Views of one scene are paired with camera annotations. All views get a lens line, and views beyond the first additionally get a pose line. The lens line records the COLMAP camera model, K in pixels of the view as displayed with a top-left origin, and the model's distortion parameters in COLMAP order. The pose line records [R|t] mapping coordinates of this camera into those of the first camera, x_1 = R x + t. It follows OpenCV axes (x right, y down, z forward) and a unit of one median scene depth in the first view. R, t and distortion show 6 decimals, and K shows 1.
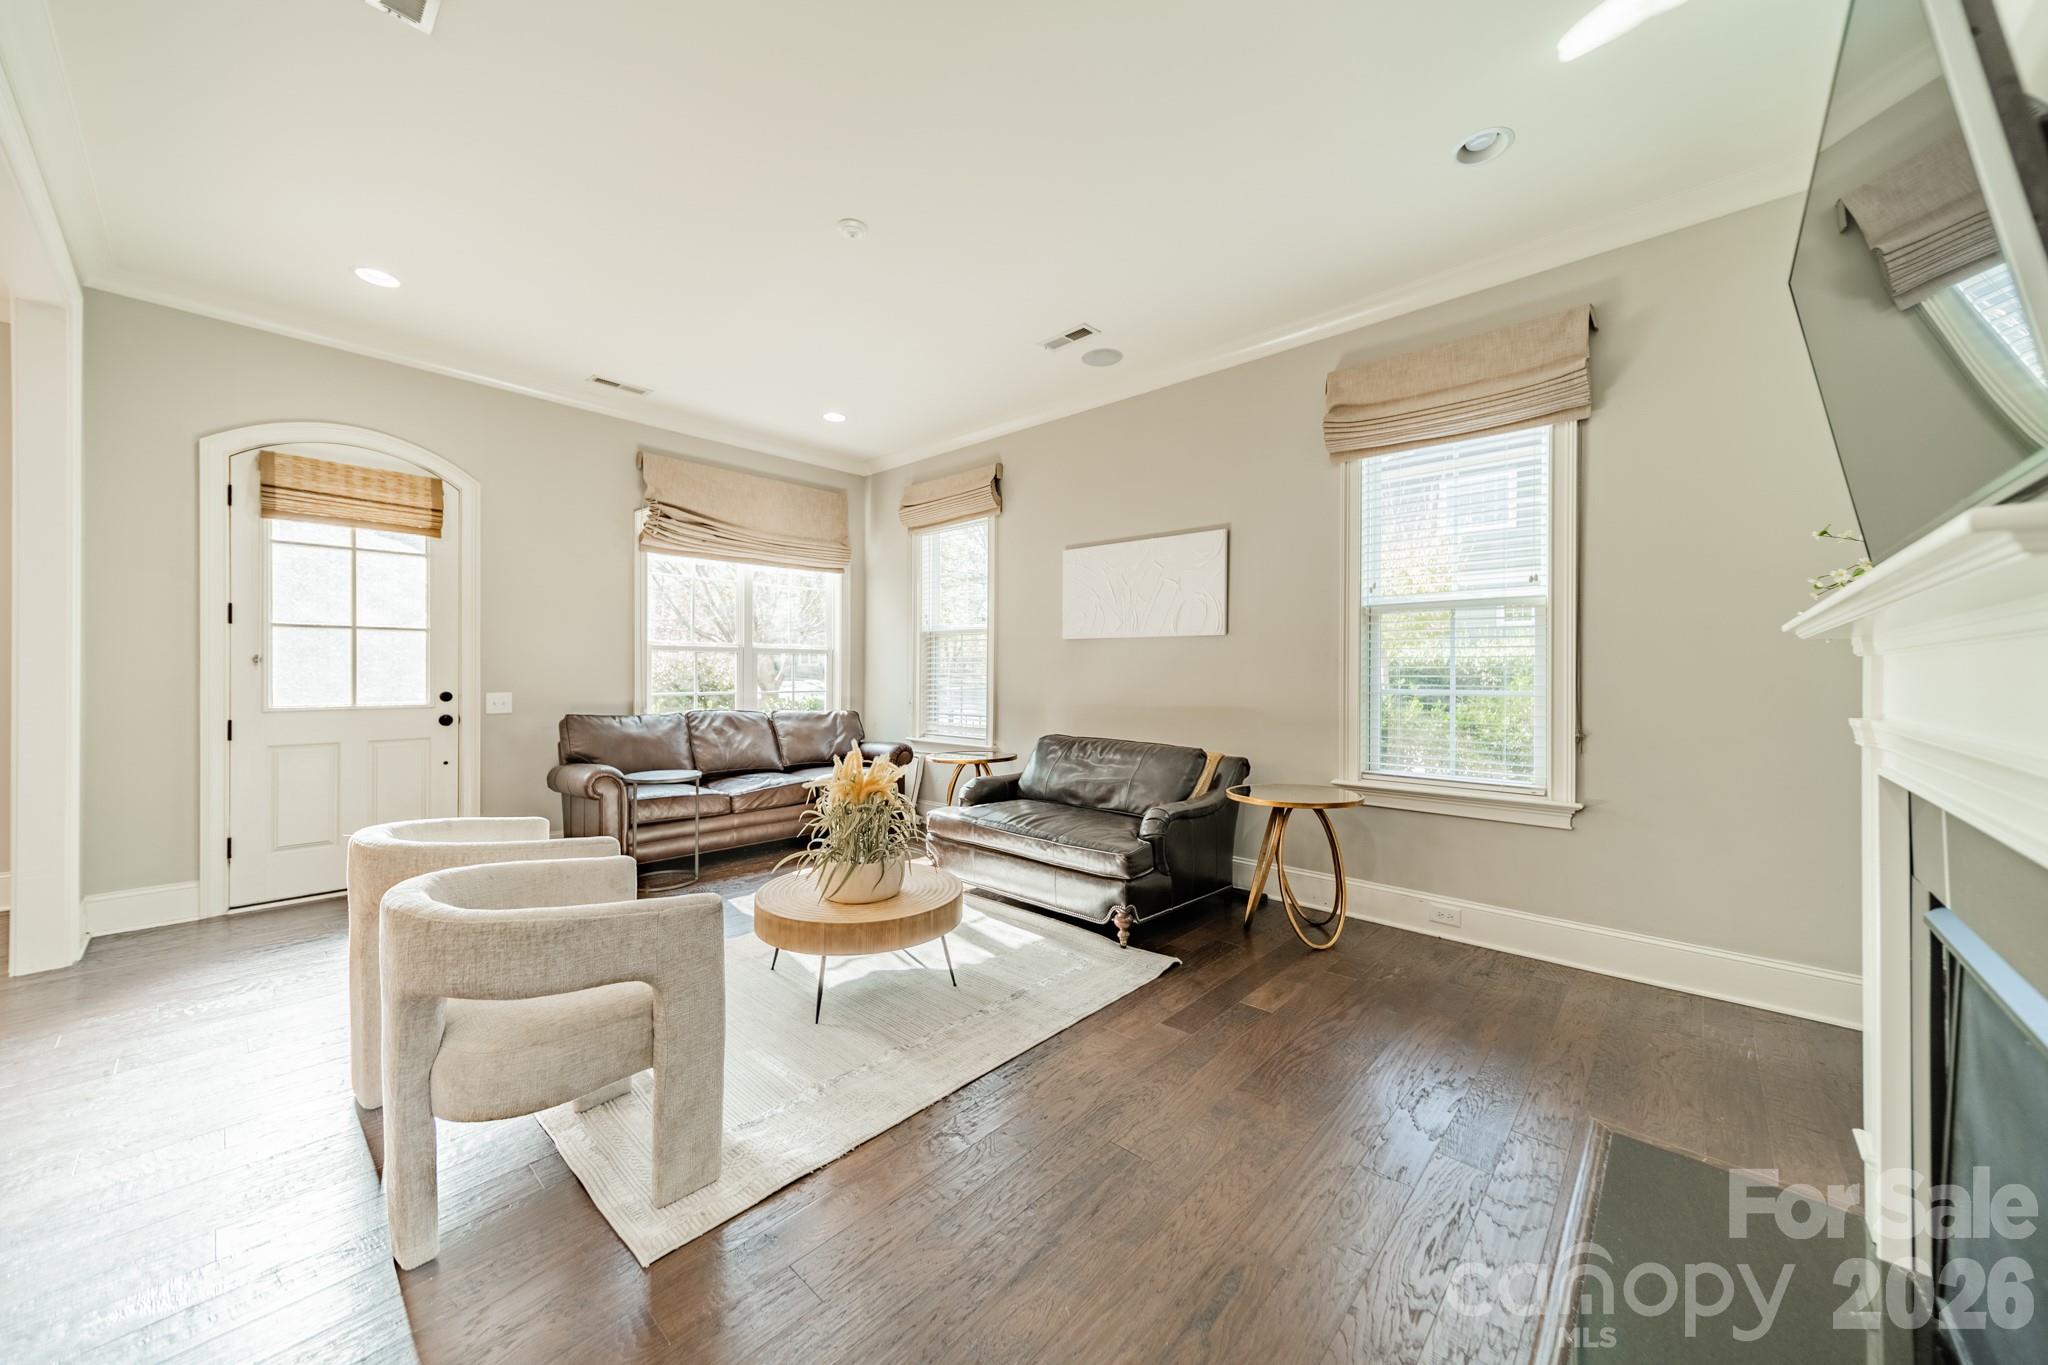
lens RADIAL K [[732.2, 0, 1025.2], [0, 732.2, 675.8], [0, 0, 1]] dist [0.005847, -0.000028]
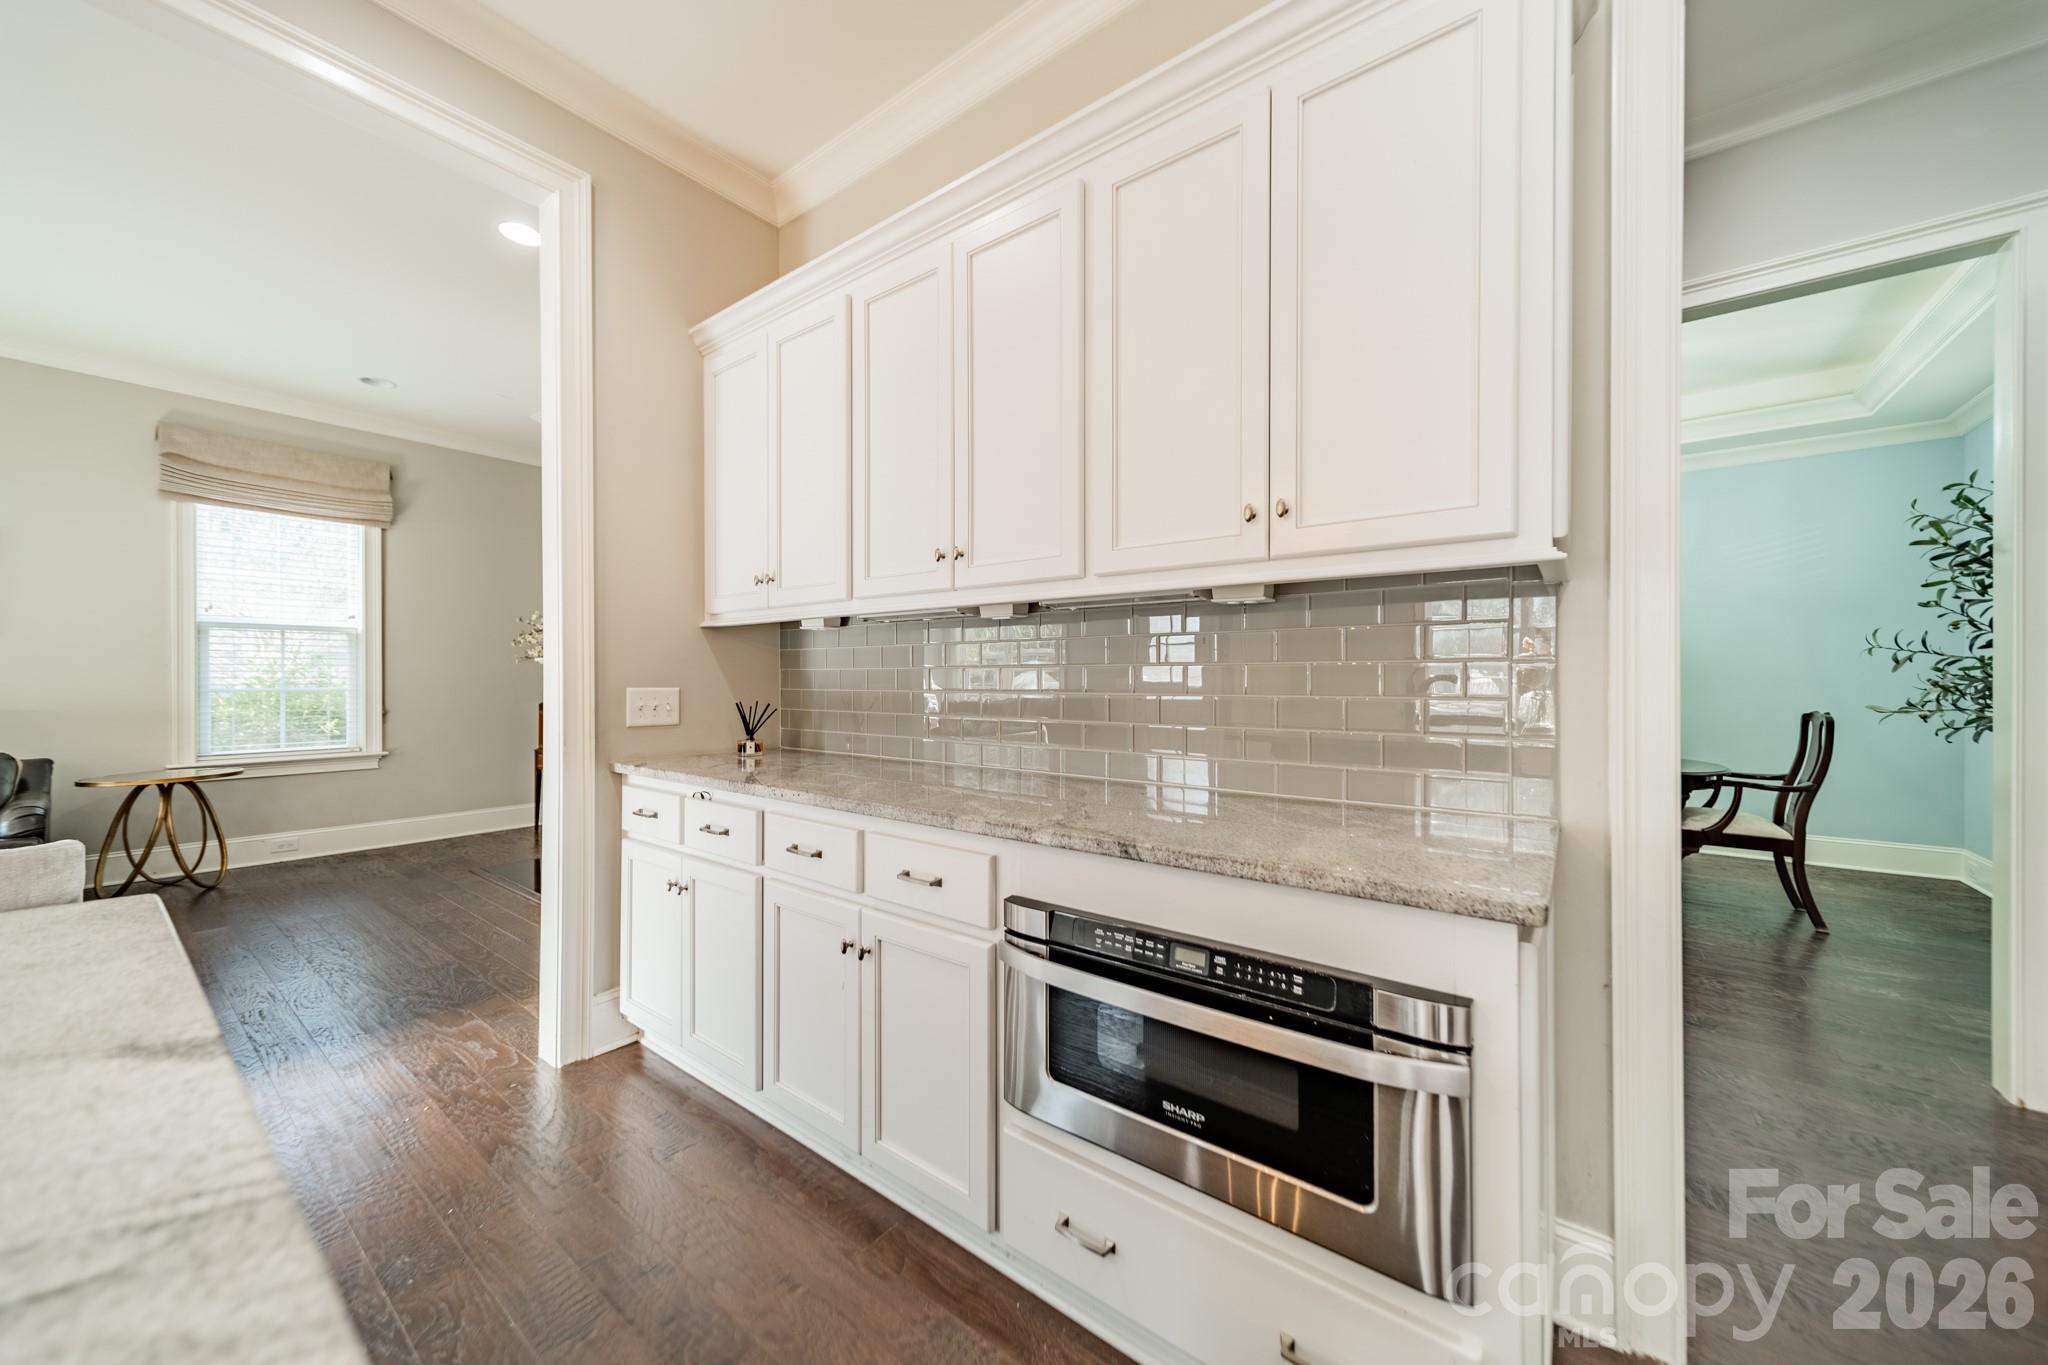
lens RADIAL K [[732.2, 0, 1025.2], [0, 732.2, 675.8], [0, 0, 1]] dist [0.005847, -0.000028]
pose [[-0.072599, 0.001343, 0.997360, -0.894732], [0.003417, 0.999994, -0.001098, 0.002688], [-0.997355, 0.003329, -0.072603, -0.311678]]
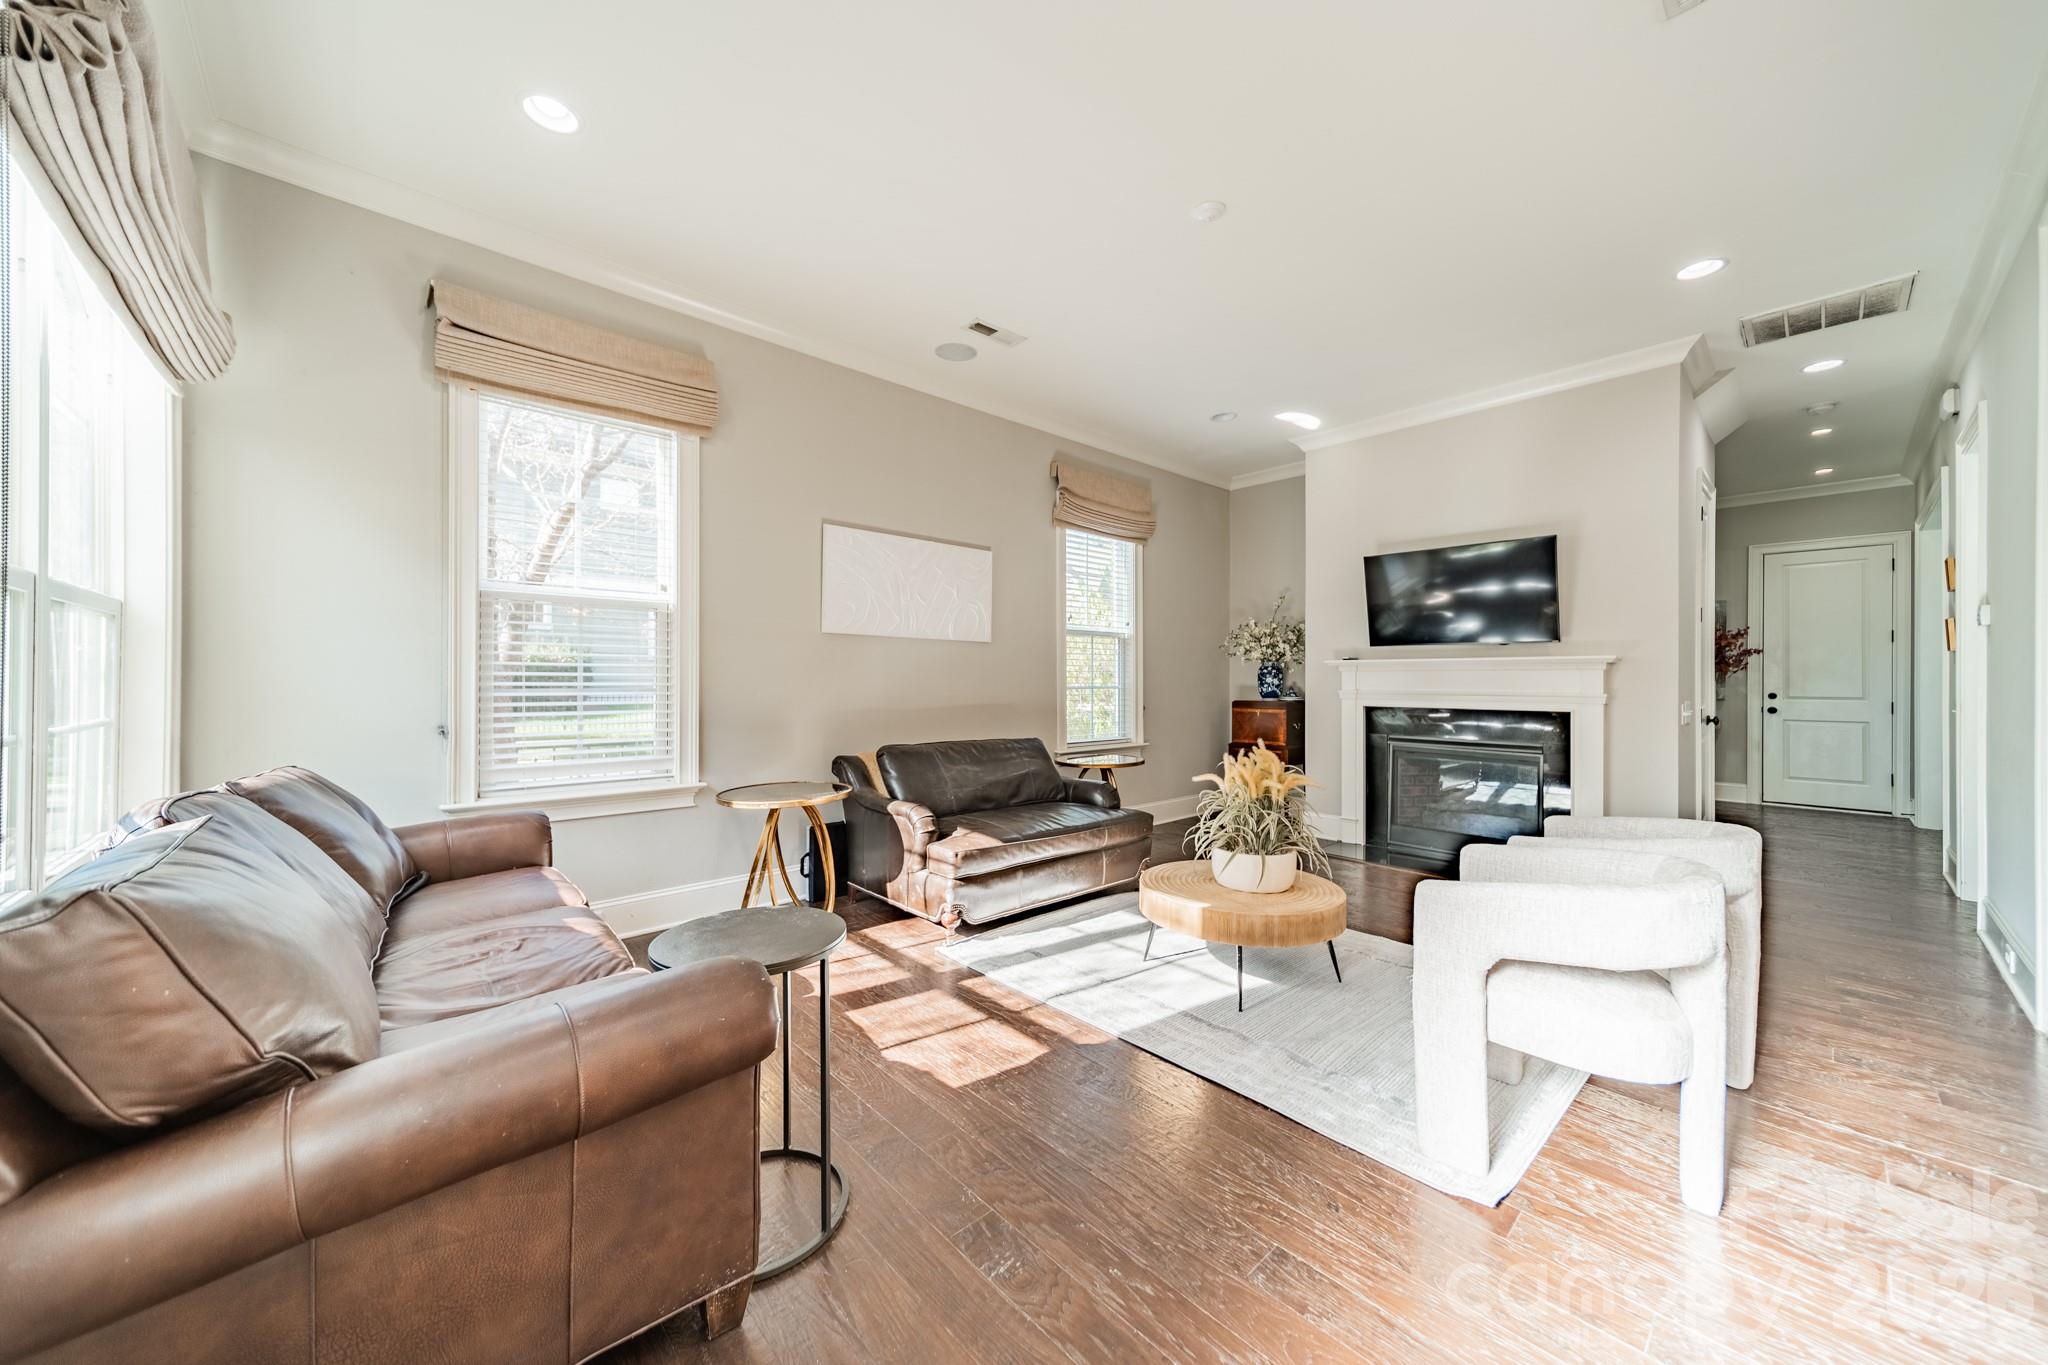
lens RADIAL K [[732.2, 0, 1025.2], [0, 732.2, 675.8], [0, 0, 1]] dist [0.005847, -0.000028]
pose [[0.088158, -0.002107, 0.996104, -1.003272], [-0.001845, 0.999996, 0.002278, -0.004379], [-0.996105, -0.002039, 0.088154, 0.951404]]
